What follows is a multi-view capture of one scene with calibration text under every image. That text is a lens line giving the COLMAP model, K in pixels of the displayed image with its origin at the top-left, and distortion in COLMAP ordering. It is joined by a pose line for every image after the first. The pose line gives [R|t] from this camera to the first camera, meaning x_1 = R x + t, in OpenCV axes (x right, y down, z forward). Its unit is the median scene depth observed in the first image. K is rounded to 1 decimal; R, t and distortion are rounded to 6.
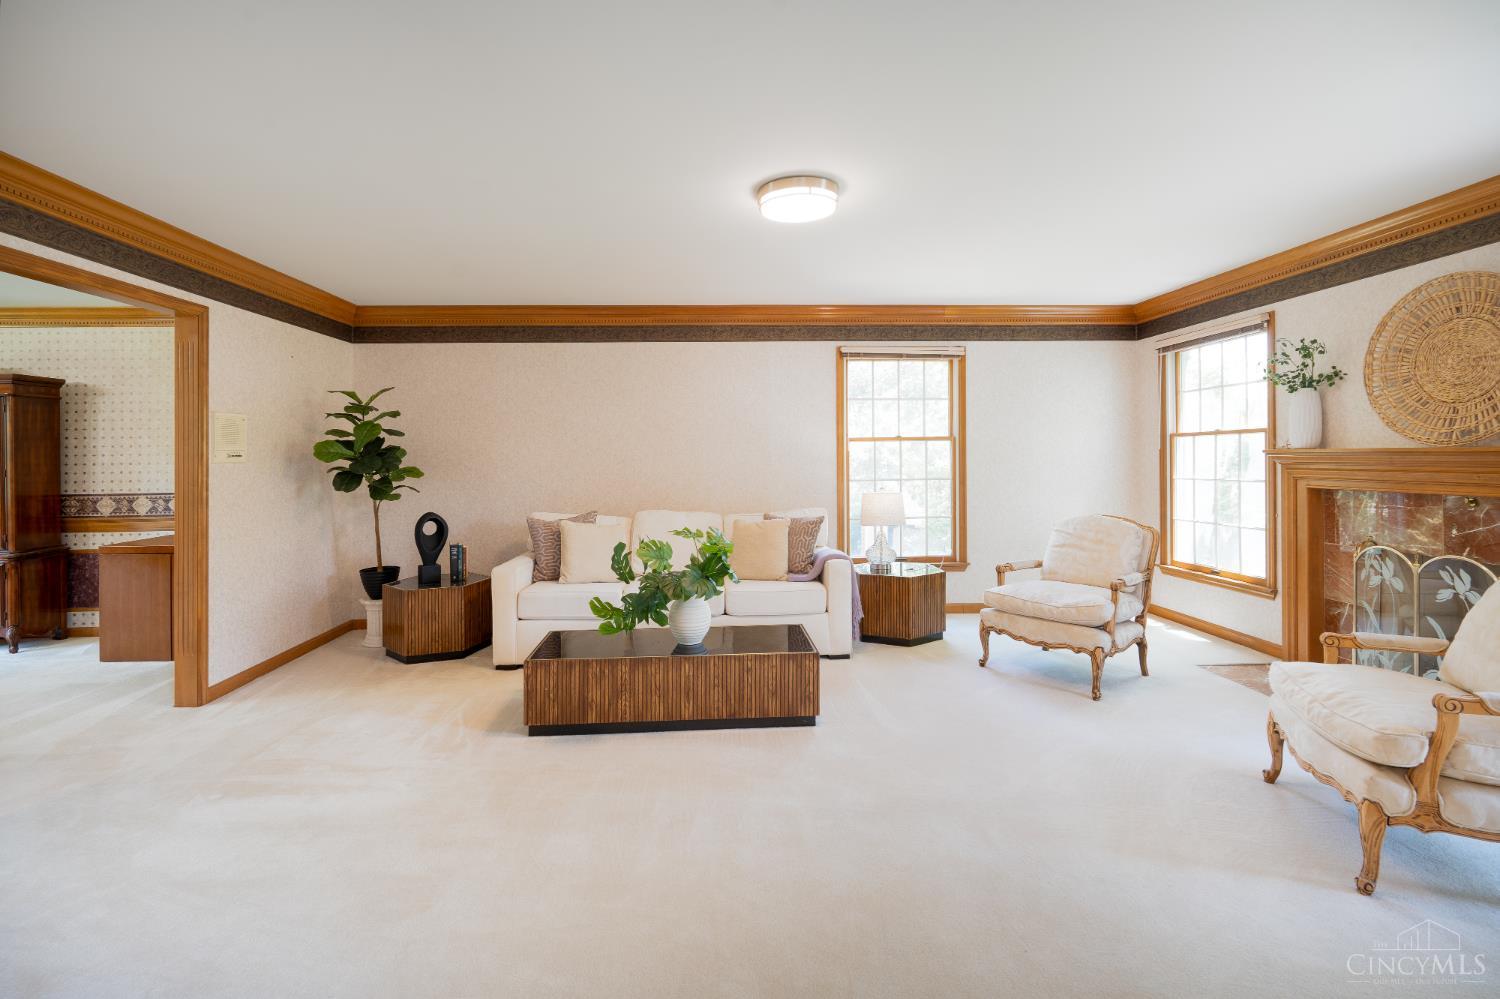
lens RADIAL K [[671.2, 0, 748.8], [0, 671.2, 463.7], [0, 0, 1]] dist [-0.002360, -0.000271]
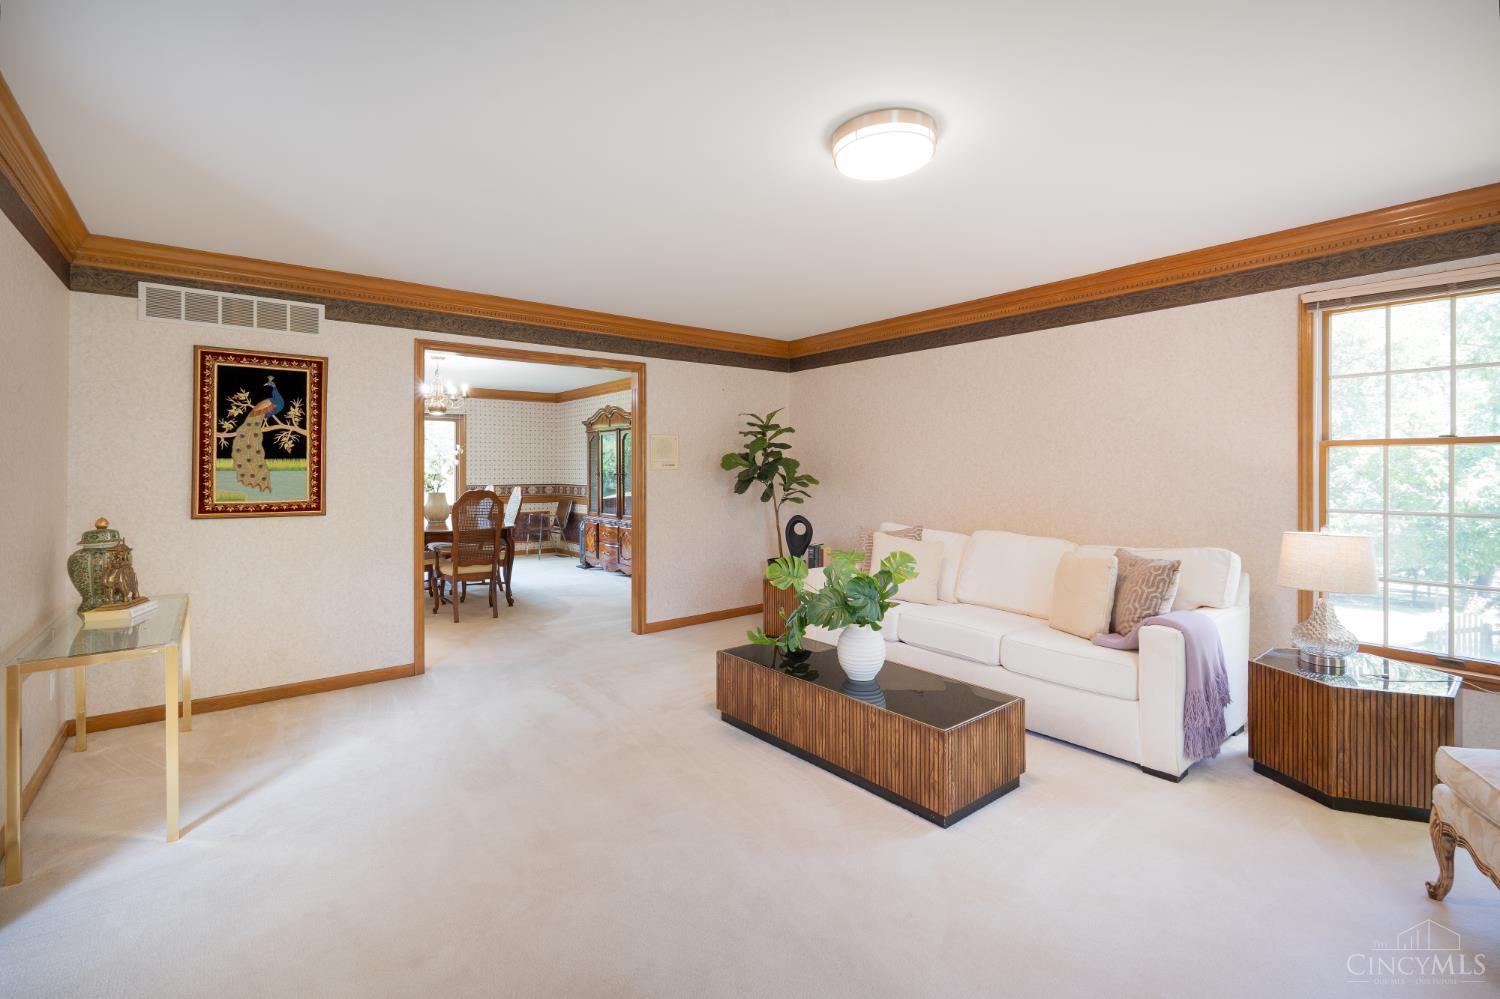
lens RADIAL K [[669.6, 0, 747.3], [0, 669.6, 472.7], [0, 0, 1]] dist [-0.002021, -0.000090]
pose [[0.579819, 0.016621, -0.814576, 0.484243], [-0.015786, 0.999833, 0.009165, -0.011097], [0.814592, 0.007545, 0.579985, 0.317612]]
